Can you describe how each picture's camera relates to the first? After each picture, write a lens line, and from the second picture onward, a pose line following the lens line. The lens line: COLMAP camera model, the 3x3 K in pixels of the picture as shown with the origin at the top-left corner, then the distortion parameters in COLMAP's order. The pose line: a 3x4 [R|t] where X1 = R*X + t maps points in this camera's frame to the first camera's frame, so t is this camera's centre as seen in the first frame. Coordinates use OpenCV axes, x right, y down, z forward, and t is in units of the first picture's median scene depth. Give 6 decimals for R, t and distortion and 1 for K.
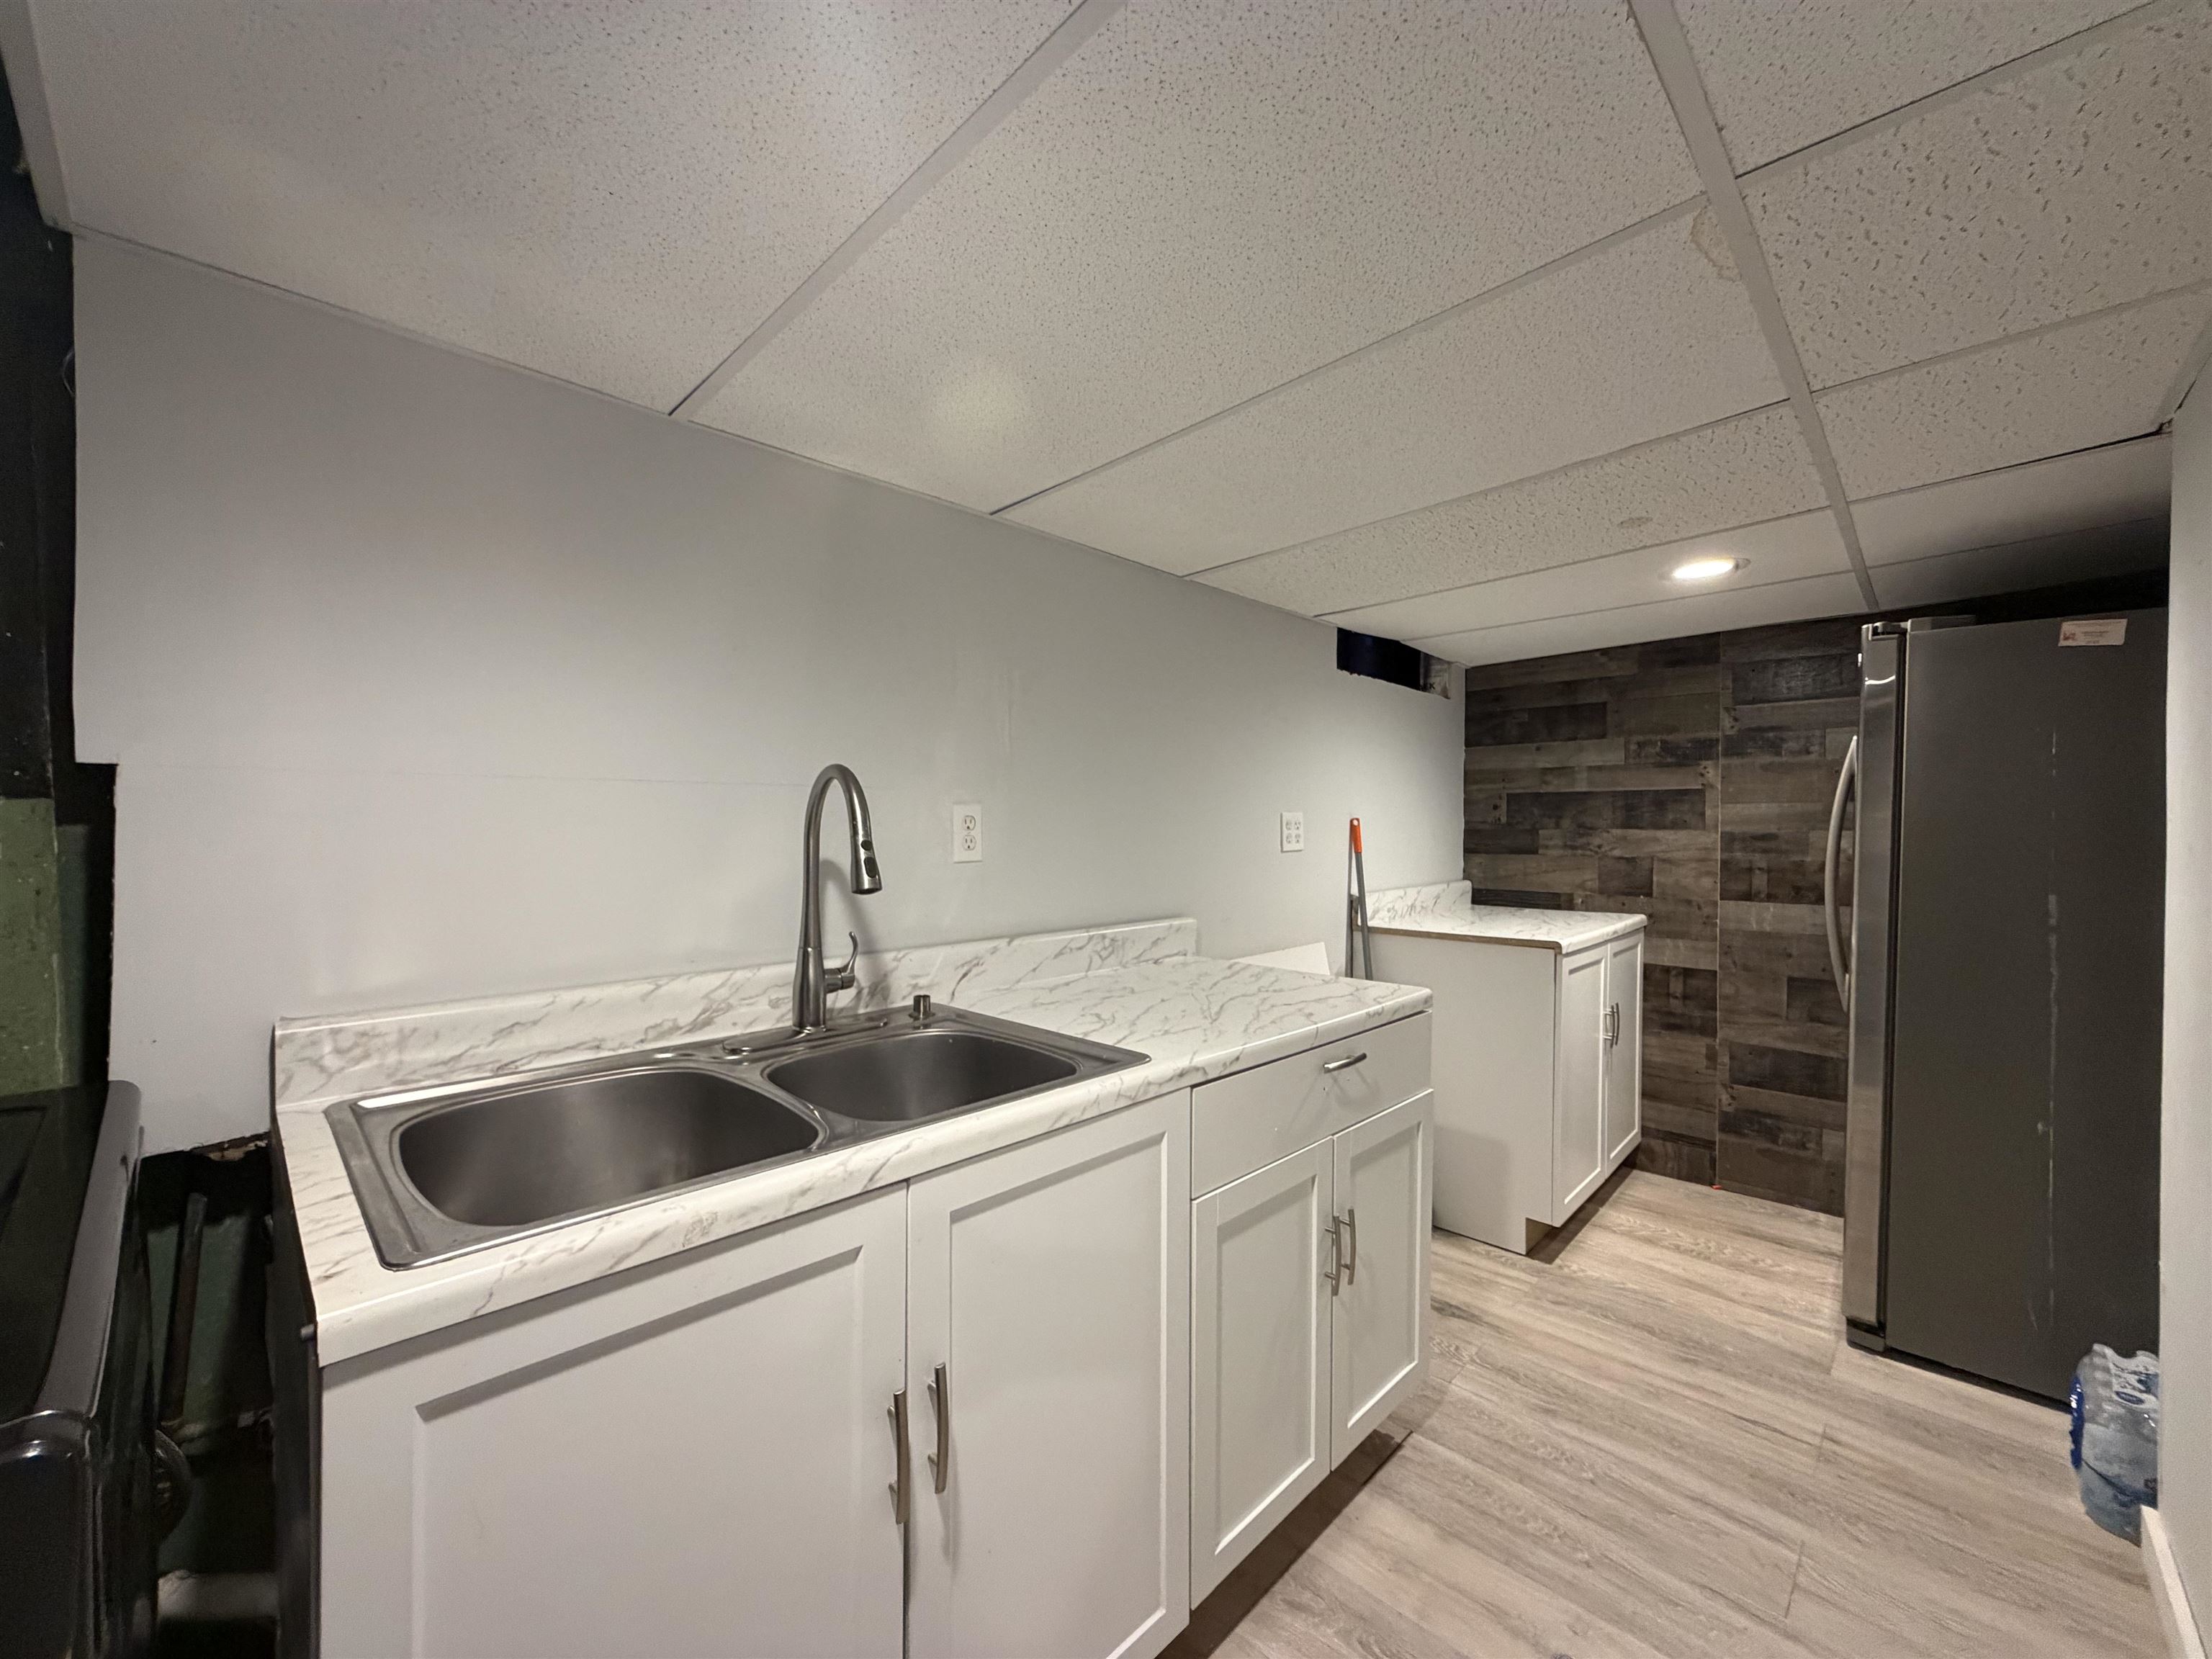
lens RADIAL K [[879.8, 0, 1099.5], [0, 879.8, 838.6], [0, 0, 1]] dist [-0.000130, -0.000140]
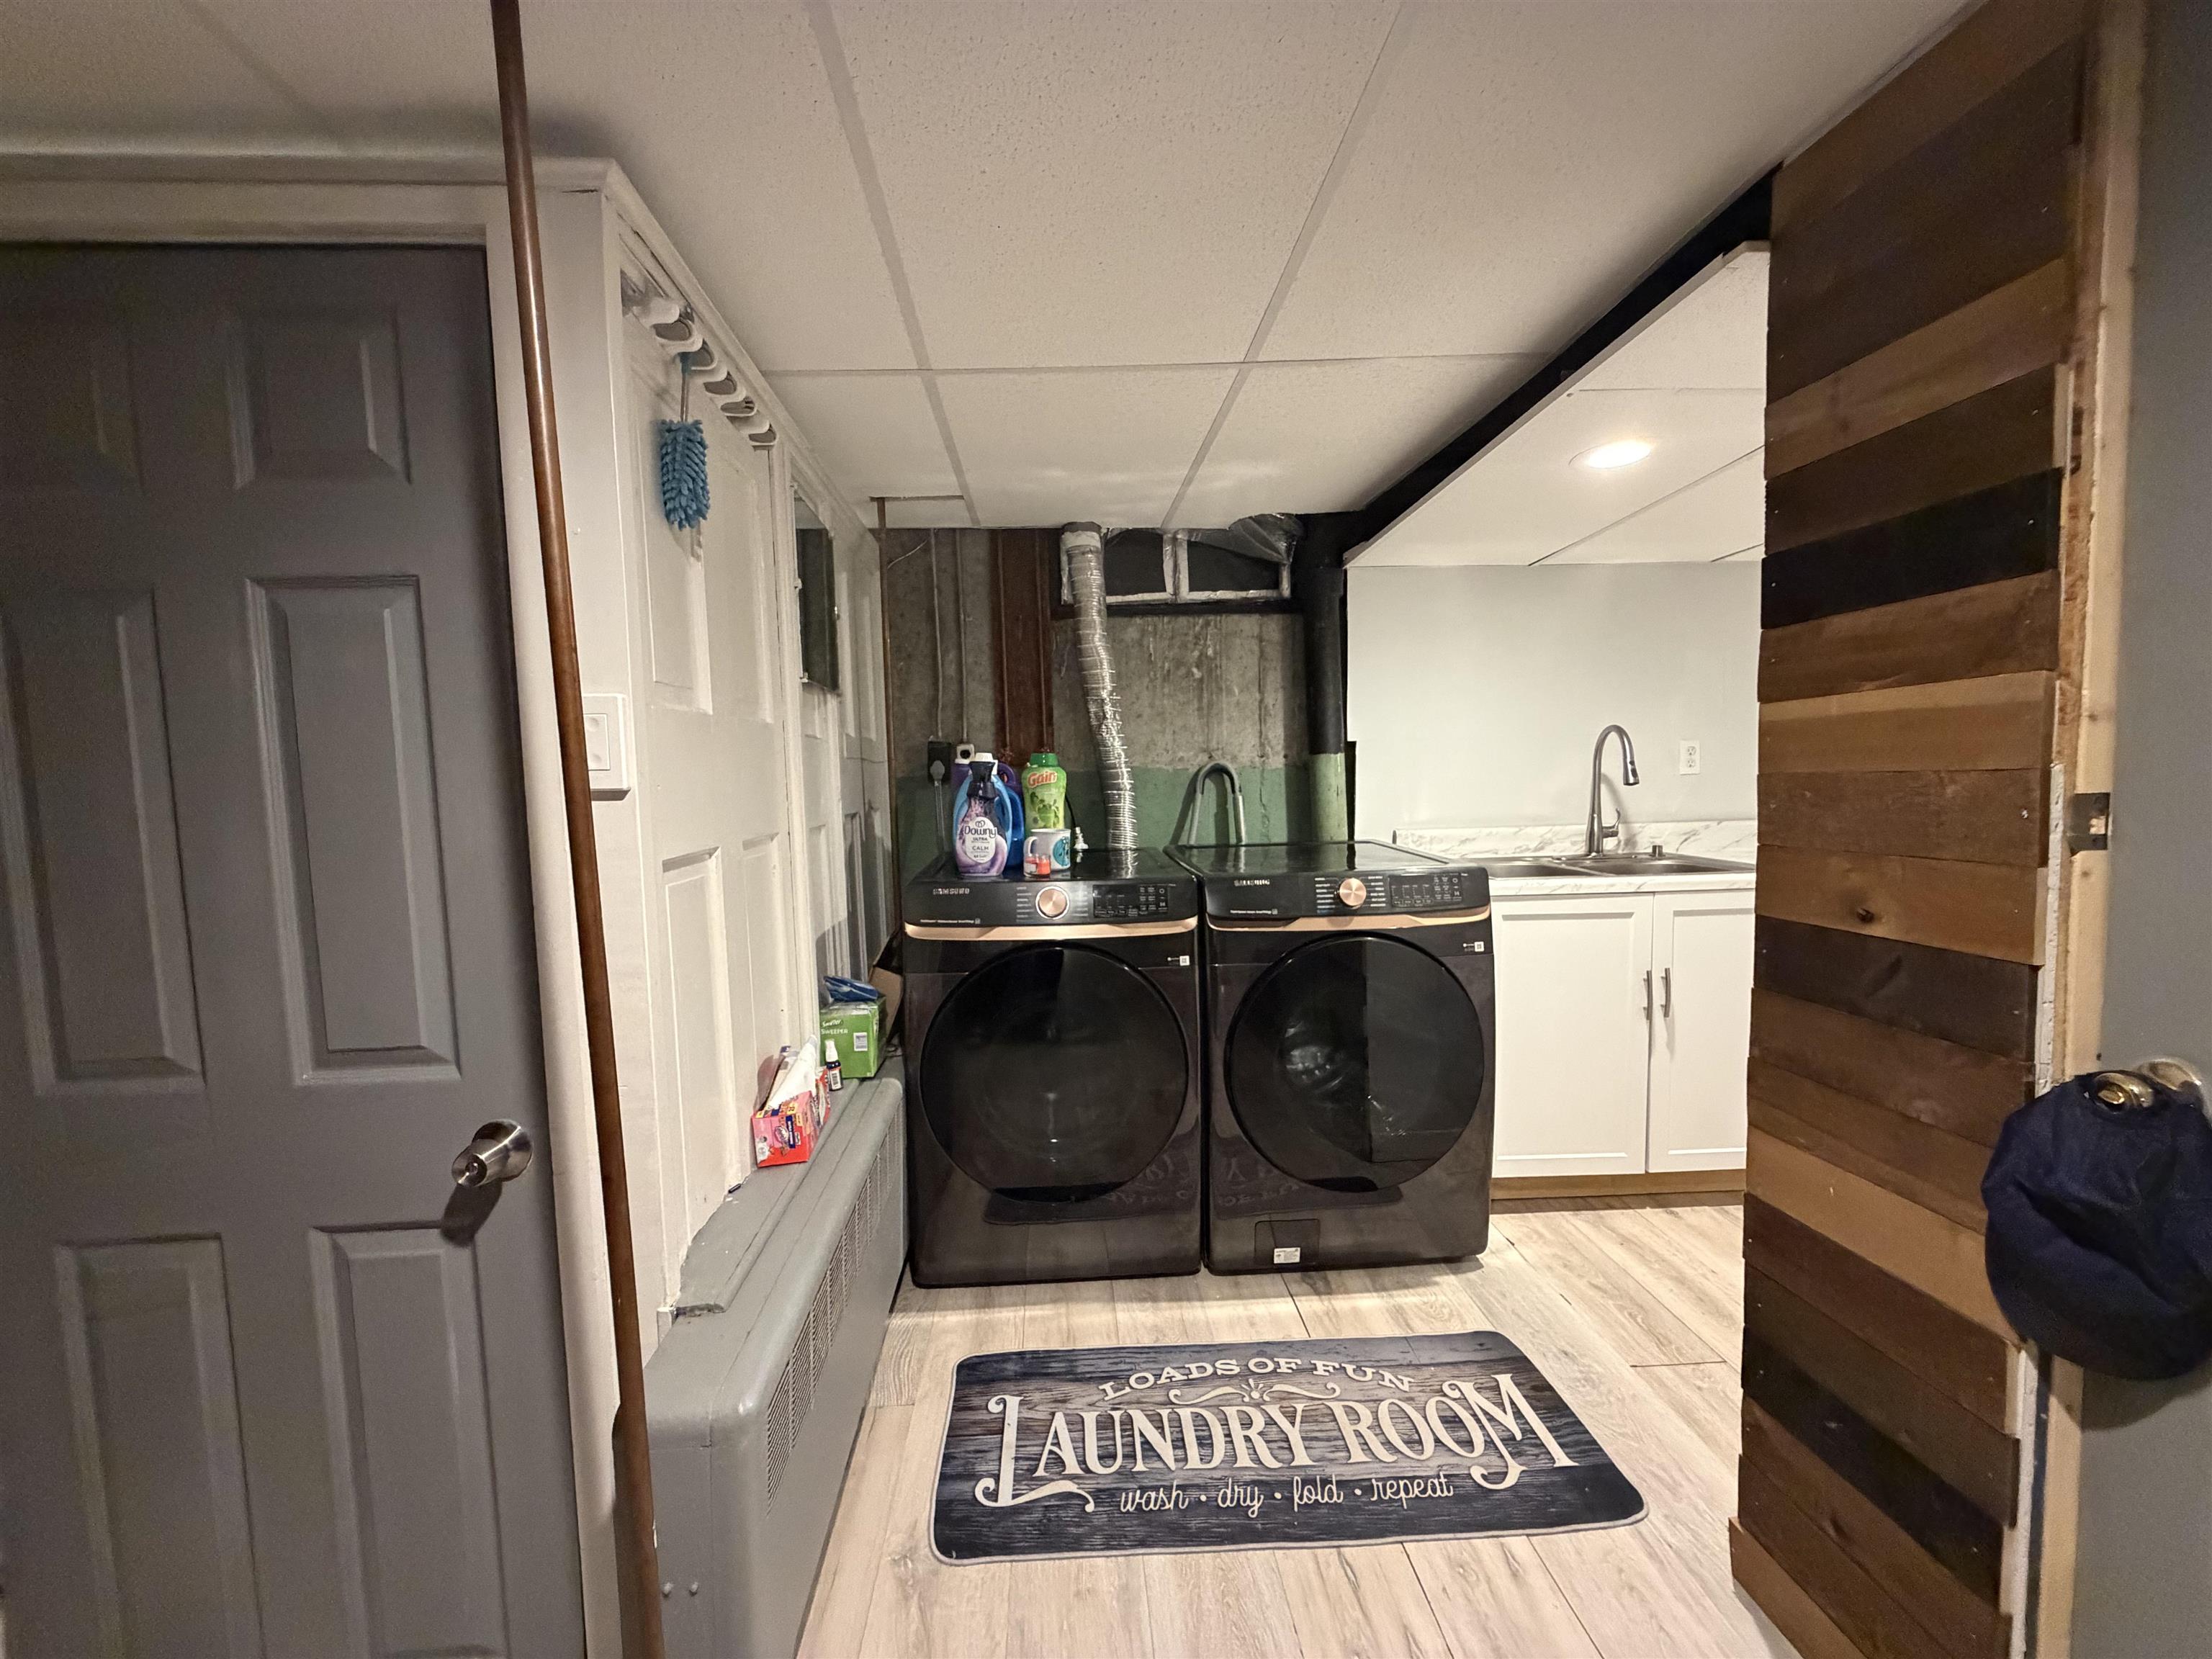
lens RADIAL K [[879.8, 0, 1099.5], [0, 879.8, 838.6], [0, 0, 1]] dist [-0.000130, -0.000140]
pose [[0.733311, 0.031646, -0.679157, 0.214758], [0.016306, 0.997810, 0.064100, 0.029114], [0.679698, -0.058080, 0.731189, -1.271178]]
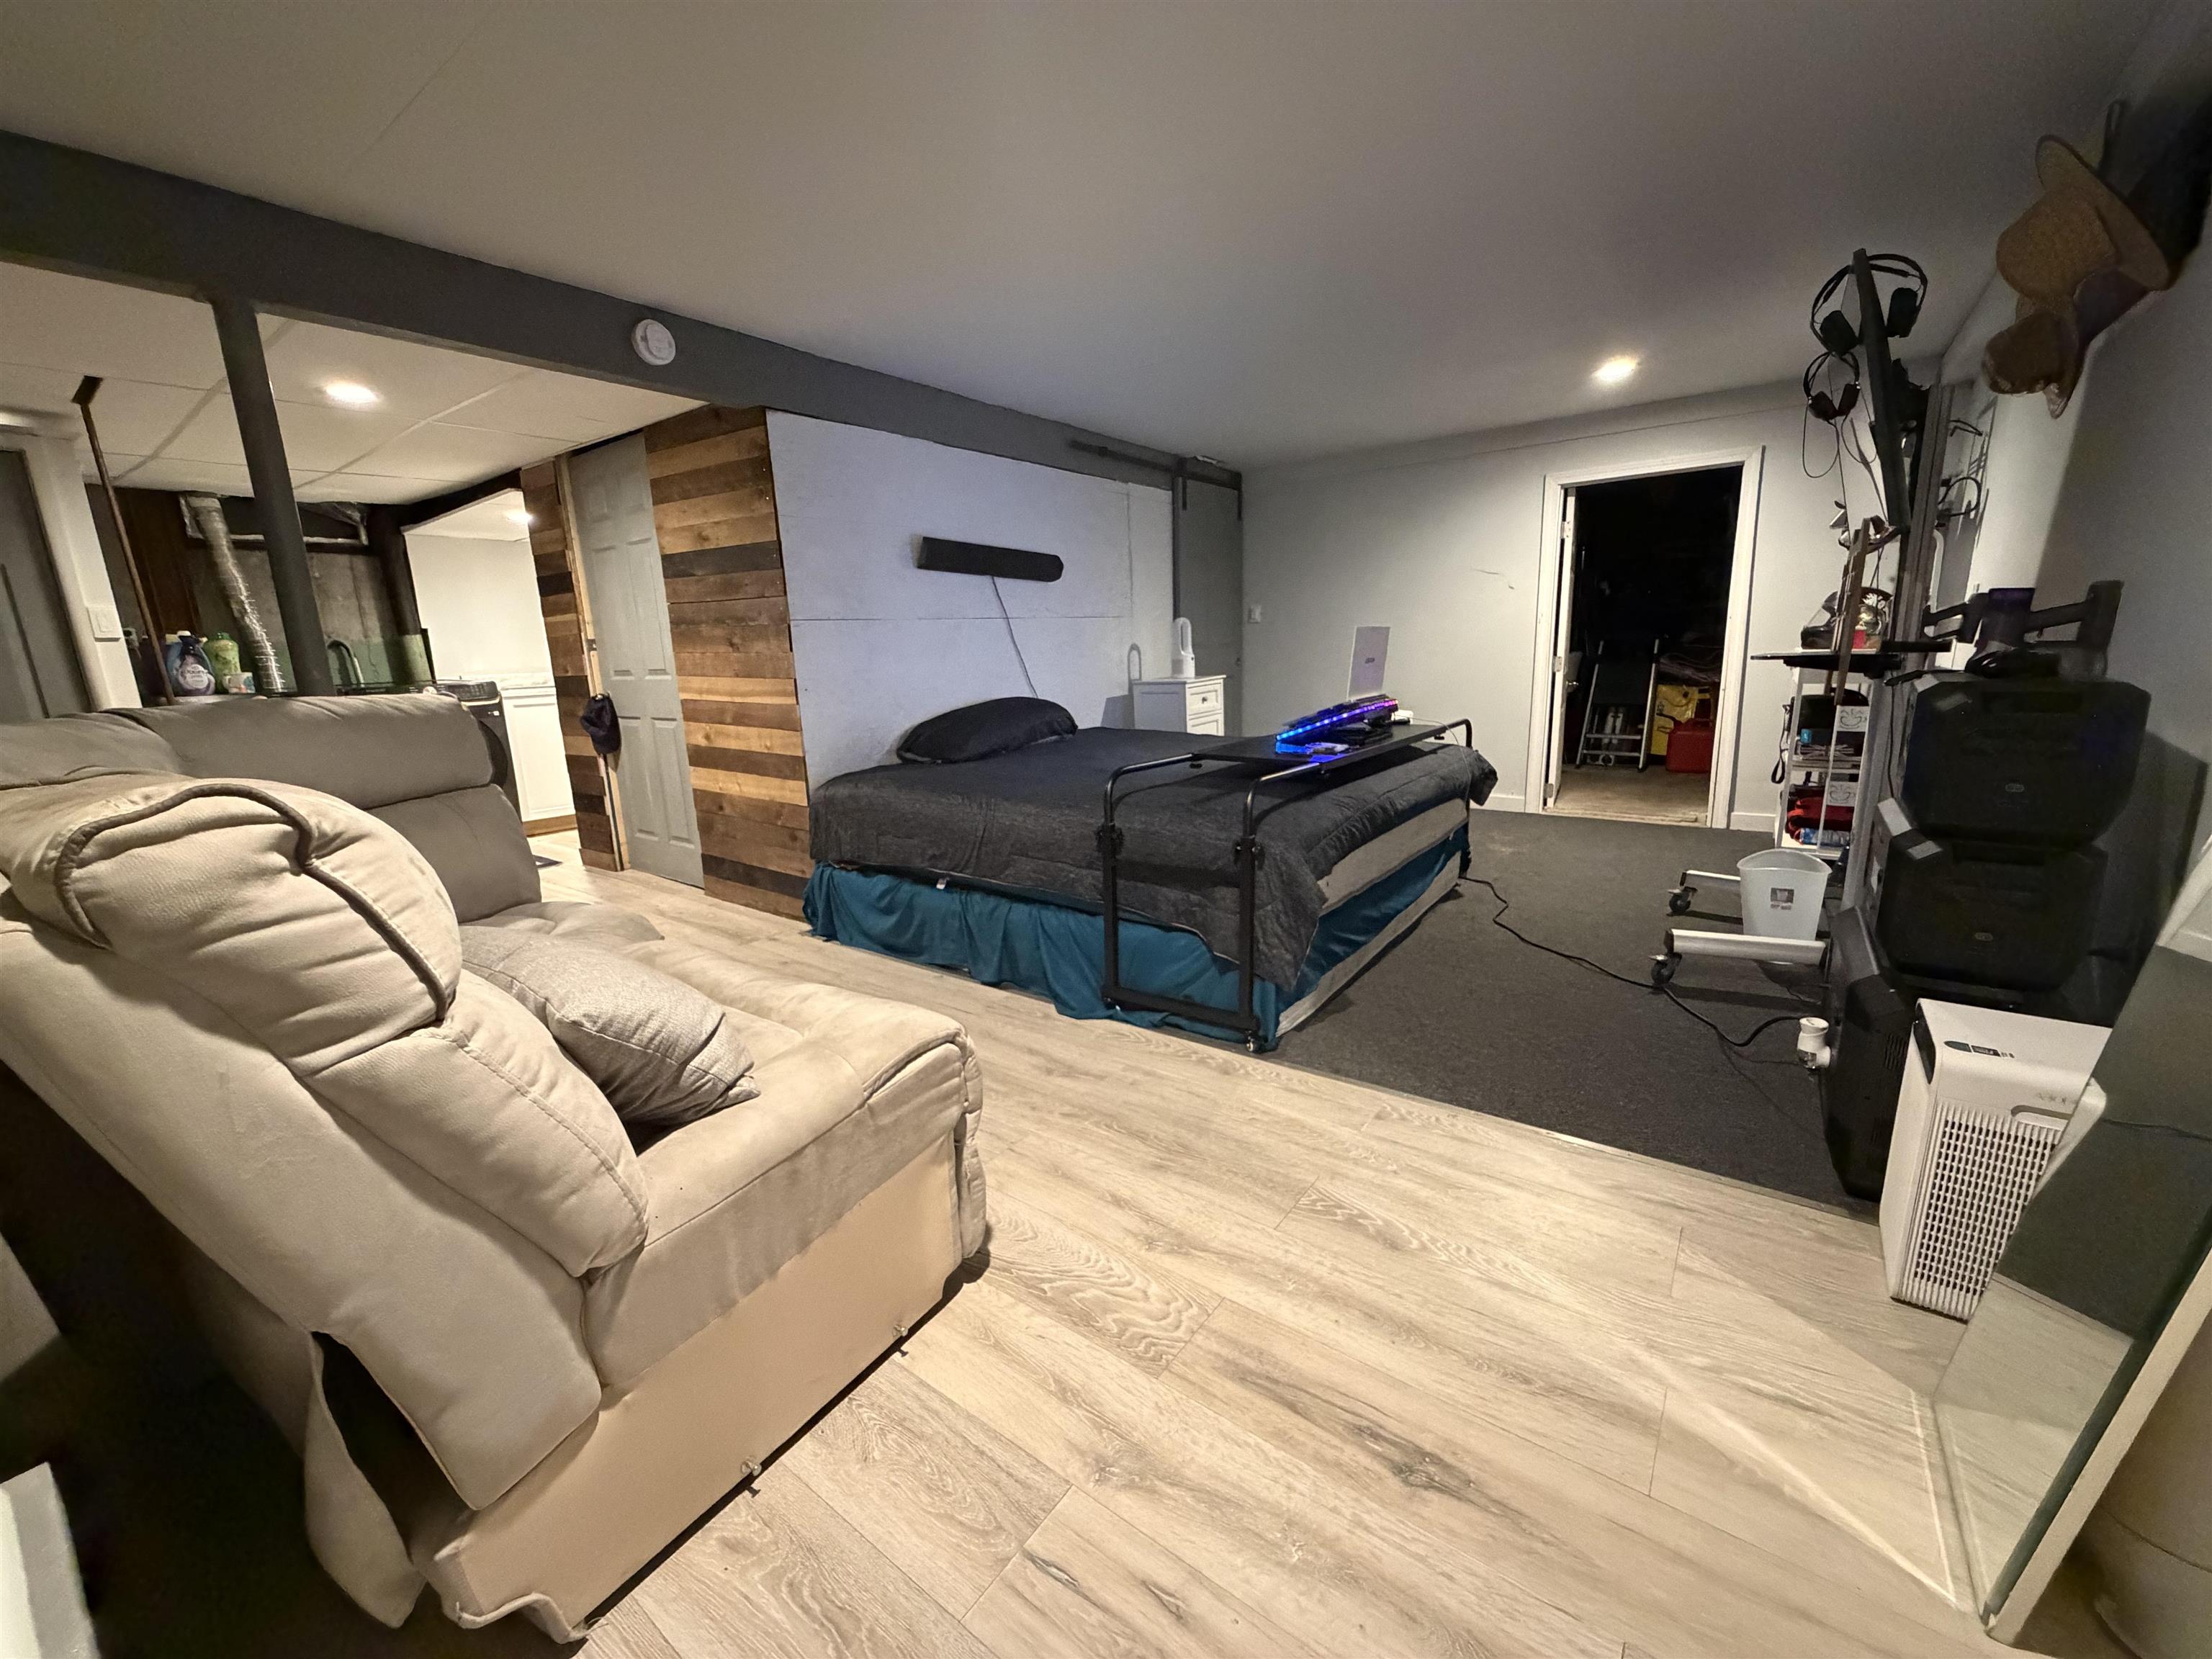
lens RADIAL K [[885.8, 0, 1098.1], [0, 885.8, 837.1], [0, 0, 1]] dist [-0.000392, -0.000137]
pose [[0.990646, -0.063846, 0.120598, 2.948537], [0.038300, 0.978358, 0.203344, 0.286970], [-0.130971, -0.196823, 0.971652, -5.915748]]
